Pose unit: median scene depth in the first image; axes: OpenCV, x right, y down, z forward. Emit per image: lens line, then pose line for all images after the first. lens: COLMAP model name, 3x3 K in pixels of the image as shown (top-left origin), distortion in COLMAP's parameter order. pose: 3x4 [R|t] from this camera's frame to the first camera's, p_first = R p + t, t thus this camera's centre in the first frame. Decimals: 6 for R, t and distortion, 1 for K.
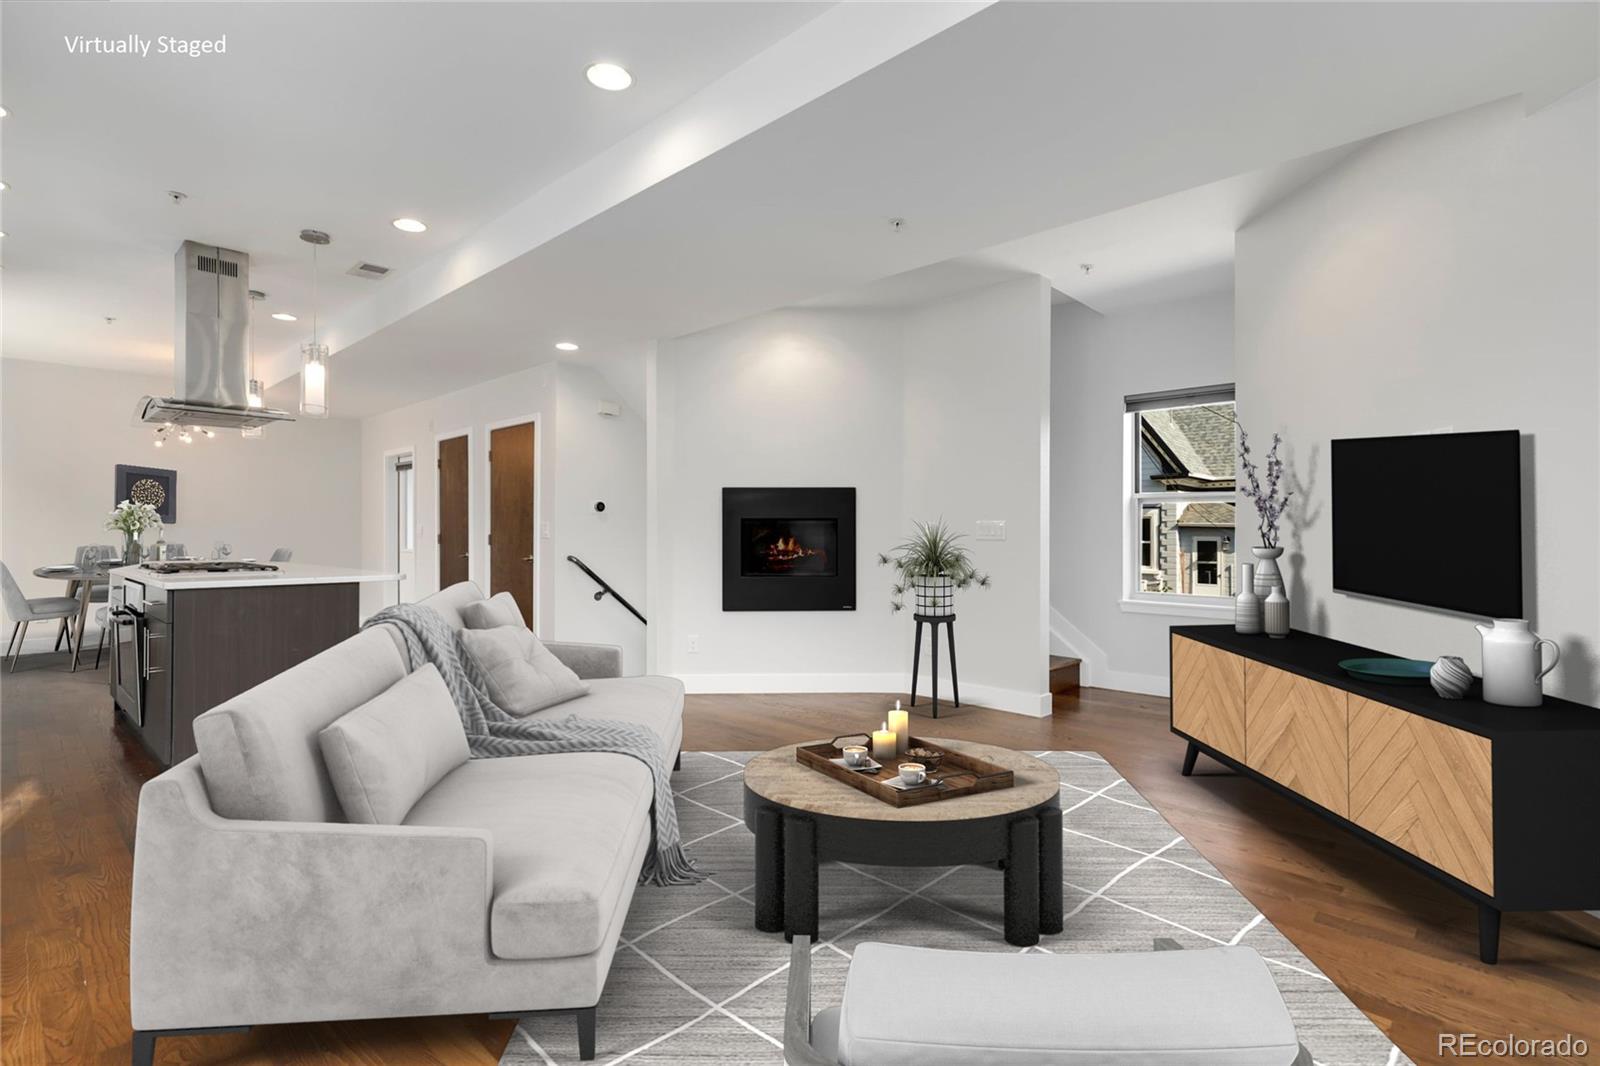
lens RADIAL K [[757.9, 0, 800.2], [0, 757.9, 525.6], [0, 0, 1]] dist [0.011903, 0.000293]
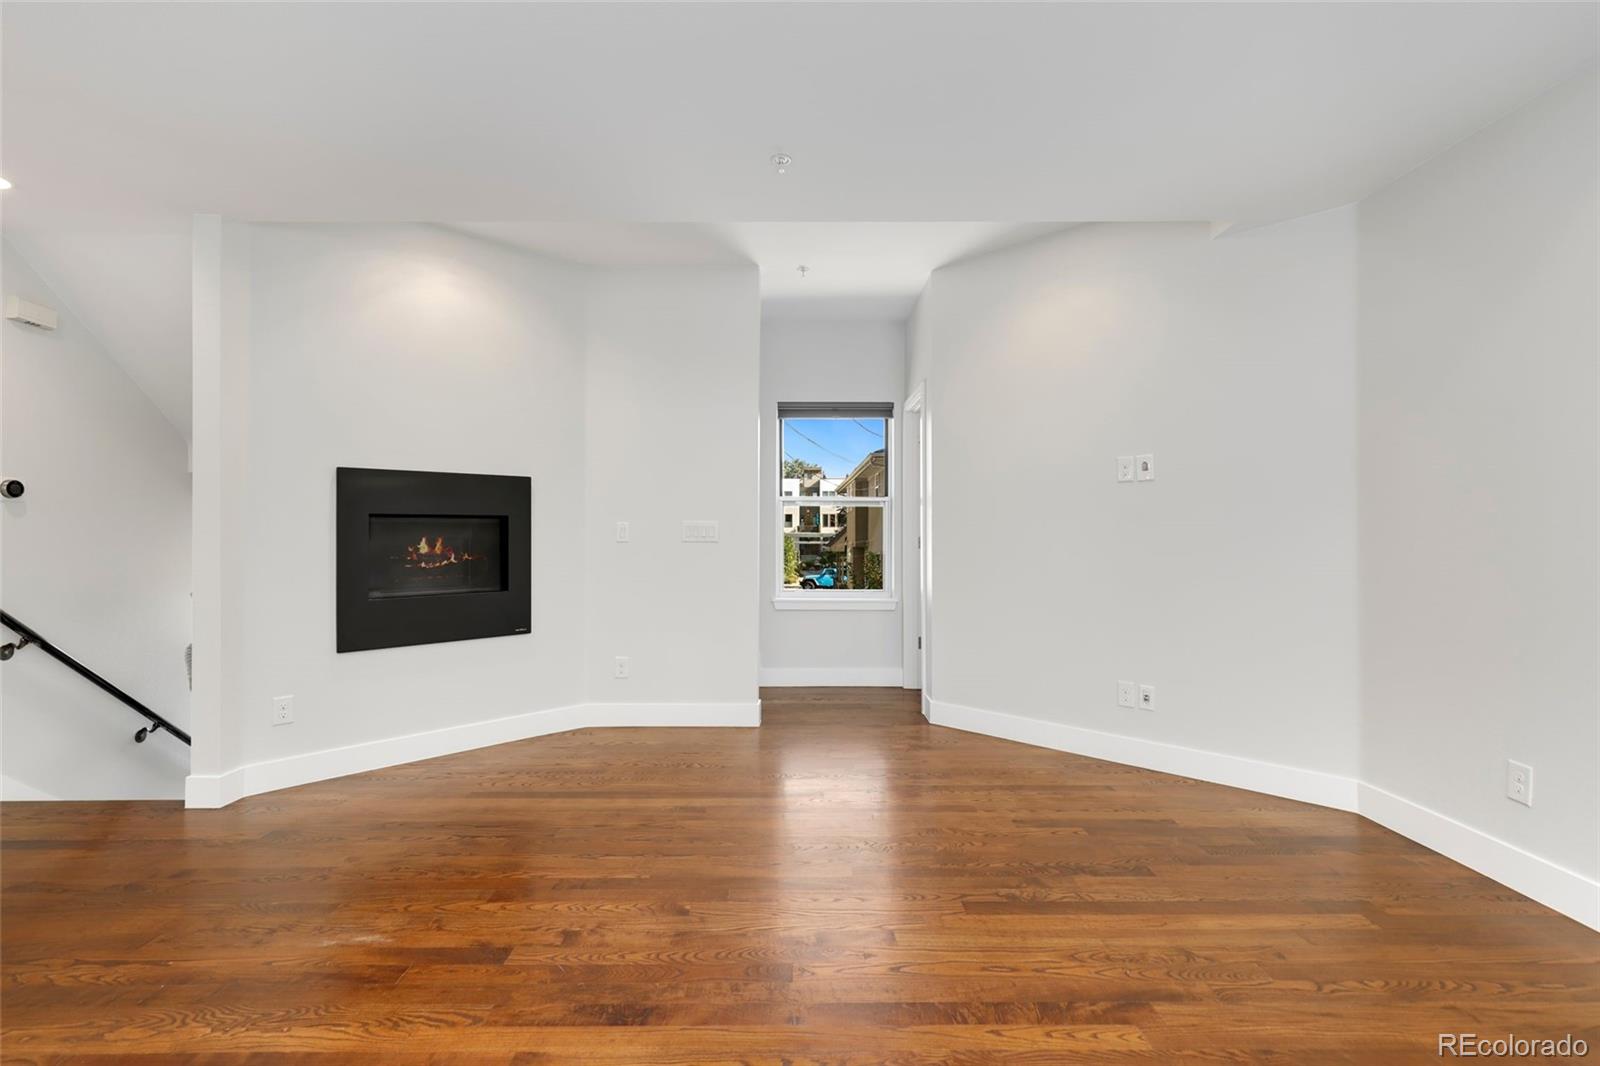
lens RADIAL K [[750.1, 0, 796.4], [0, 750.1, 525.2], [0, 0, 1]] dist [0.007551, 0.001728]
pose [[0.724673, 0.005350, 0.689072, -0.261236], [-0.004680, 0.999985, -0.002842, 0.000337], [-0.689077, -0.001165, 0.724687, 0.240136]]
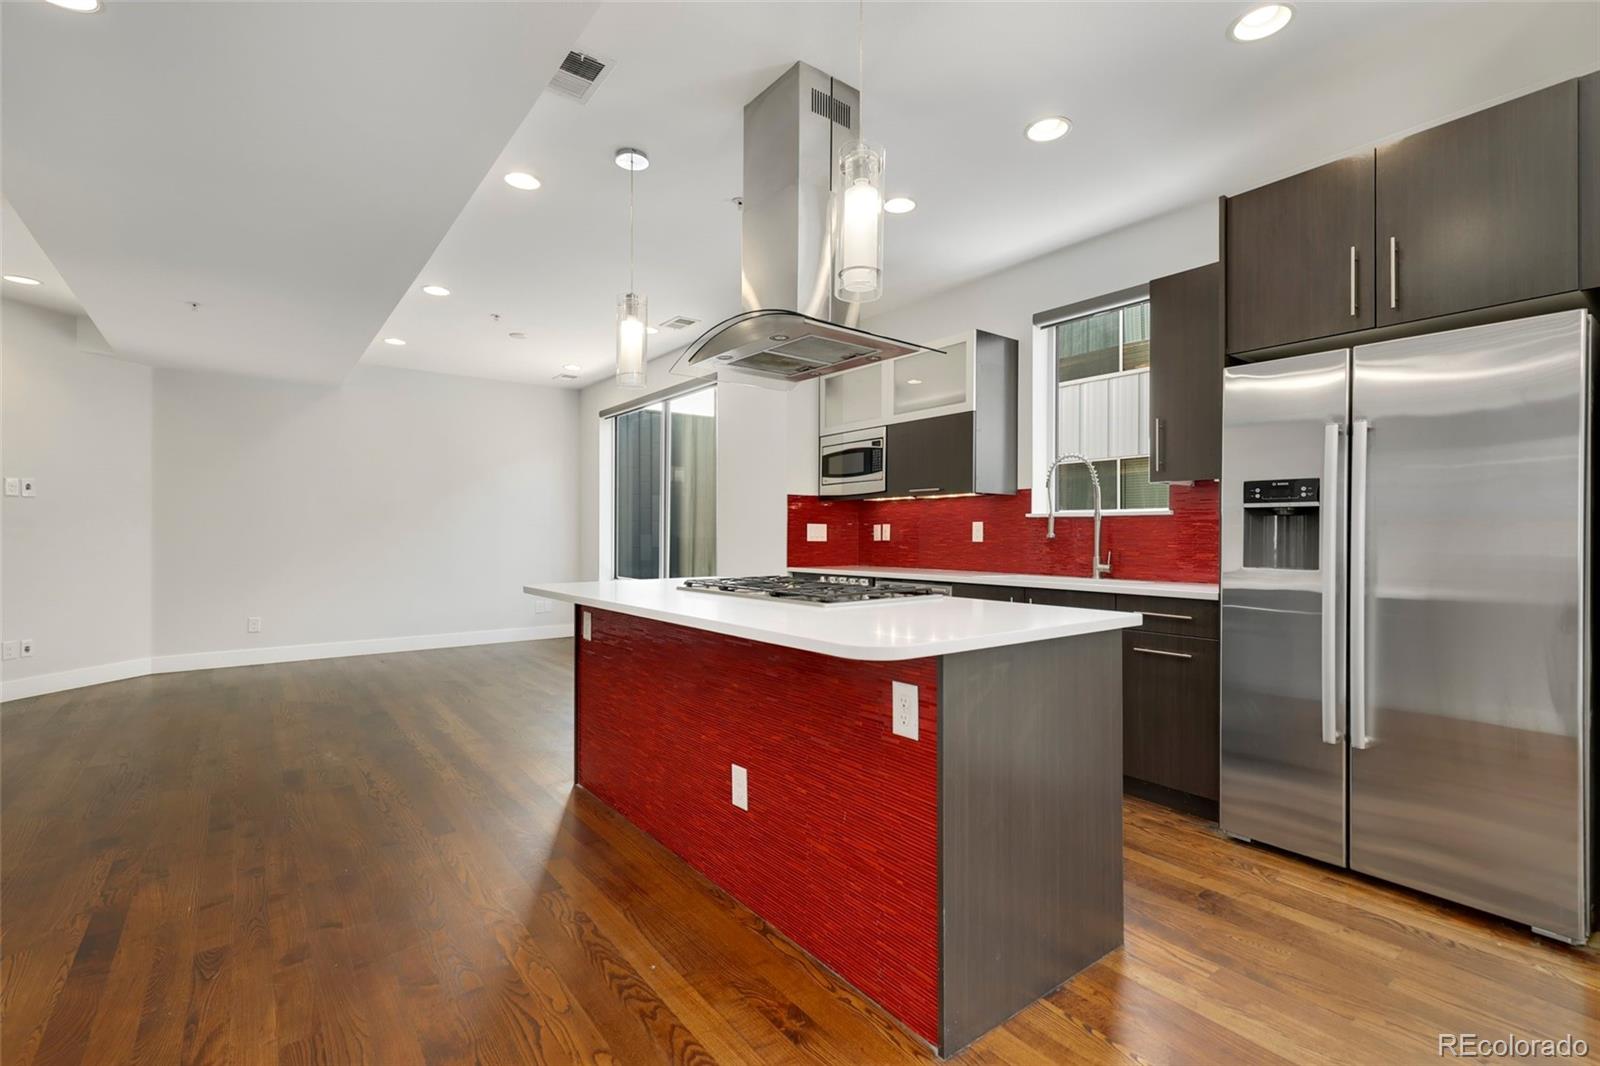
lens RADIAL K [[750.1, 0, 804.5], [0, 750.1, 530.6], [0, 0, 1]] dist [0.007551, 0.001728]
pose [[-0.986423, -0.000524, 0.164223, -0.702625], [-0.003095, 0.999877, -0.015401, 0.011905], [-0.164194, -0.015700, -0.986303, 1.287902]]
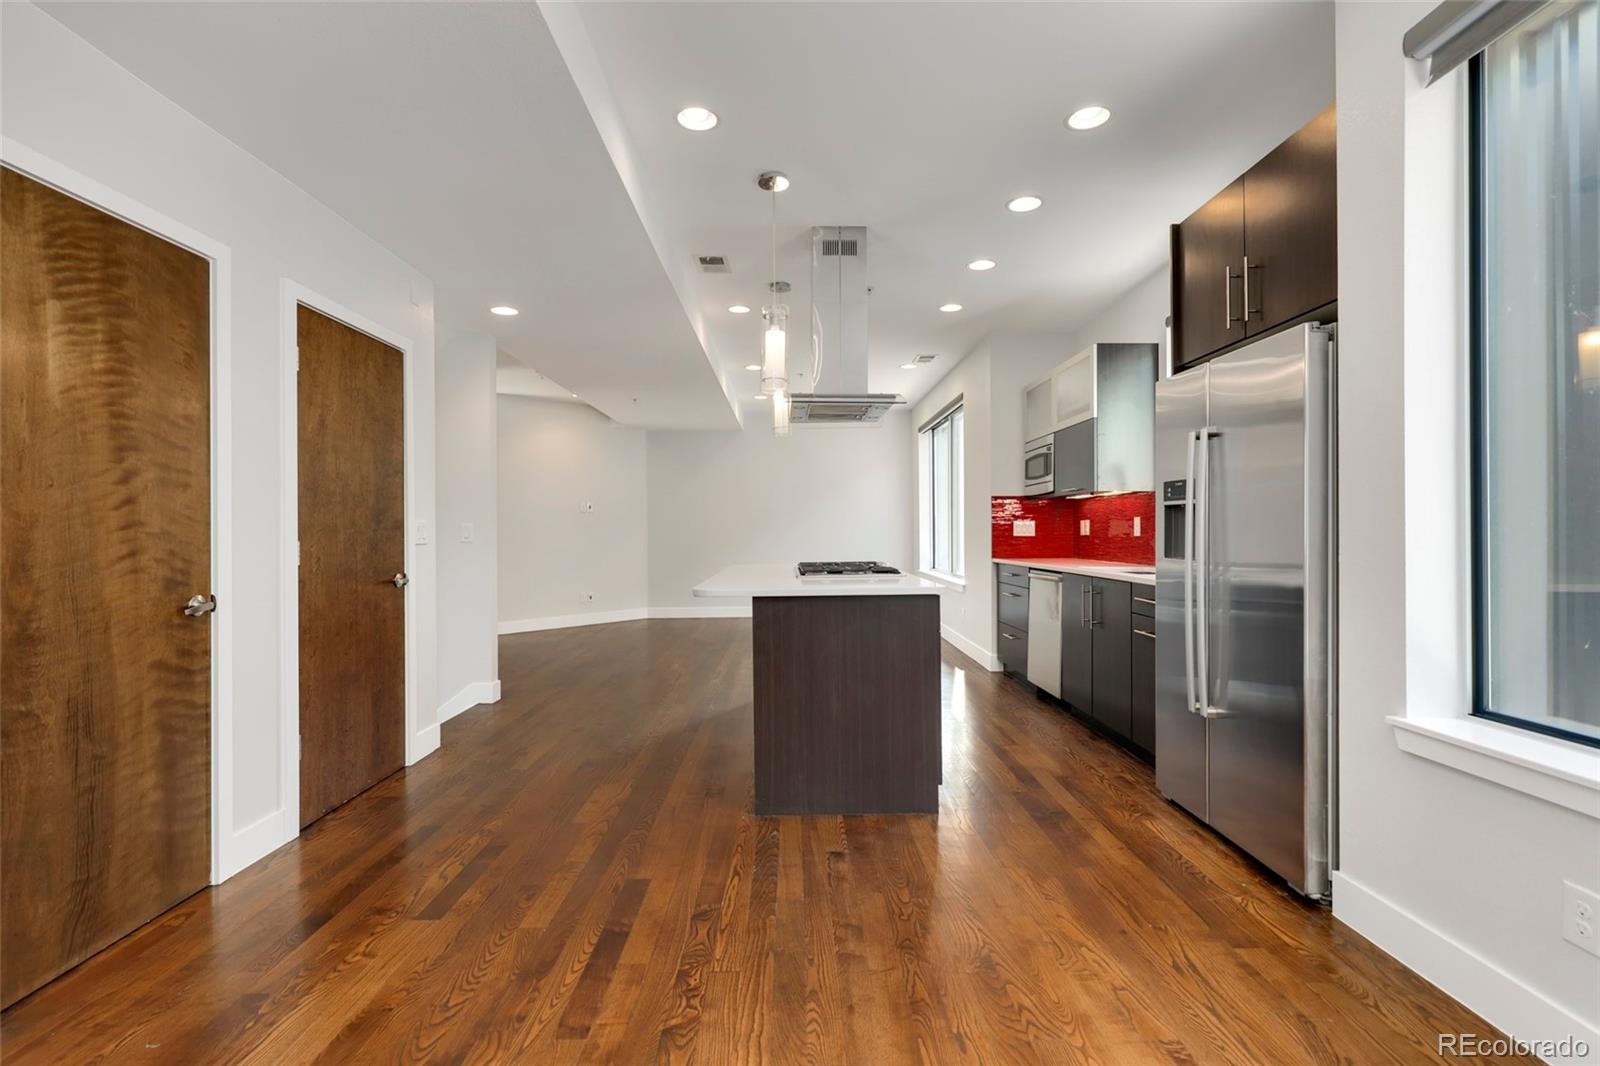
lens RADIAL K [[750.1, 0, 785.9], [0, 750.1, 530.4], [0, 0, 1]] dist [0.007551, 0.001728]
pose [[-0.685017, 0.006547, 0.728497, -1.120735], [0.001348, 0.999969, -0.007719, 0.010974], [-0.728525, -0.004306, -0.685005, 1.342737]]
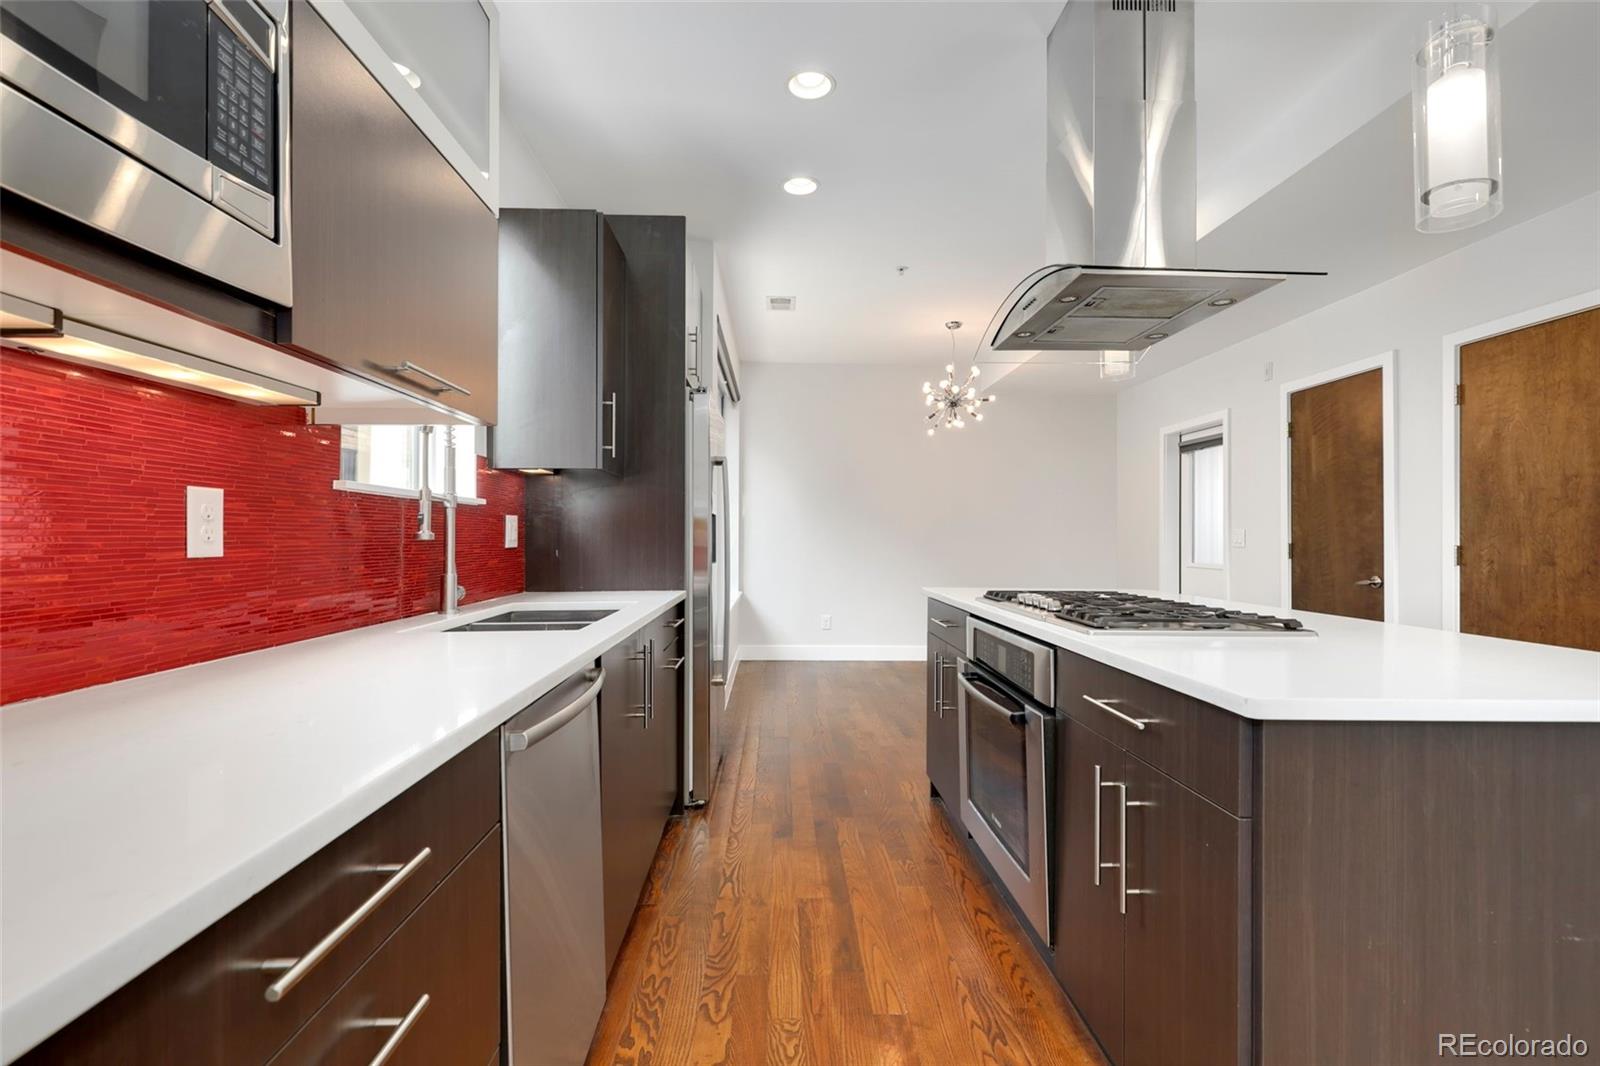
lens RADIAL K [[750.1, 0, 800.3], [0, 750.1, 536.4], [0, 0, 1]] dist [0.007551, 0.001728]
pose [[0.712868, 0.003286, -0.701291, -0.452721], [0.000466, 0.999987, 0.005160, 0.003059], [0.701298, -0.004005, 0.712857, 0.389895]]
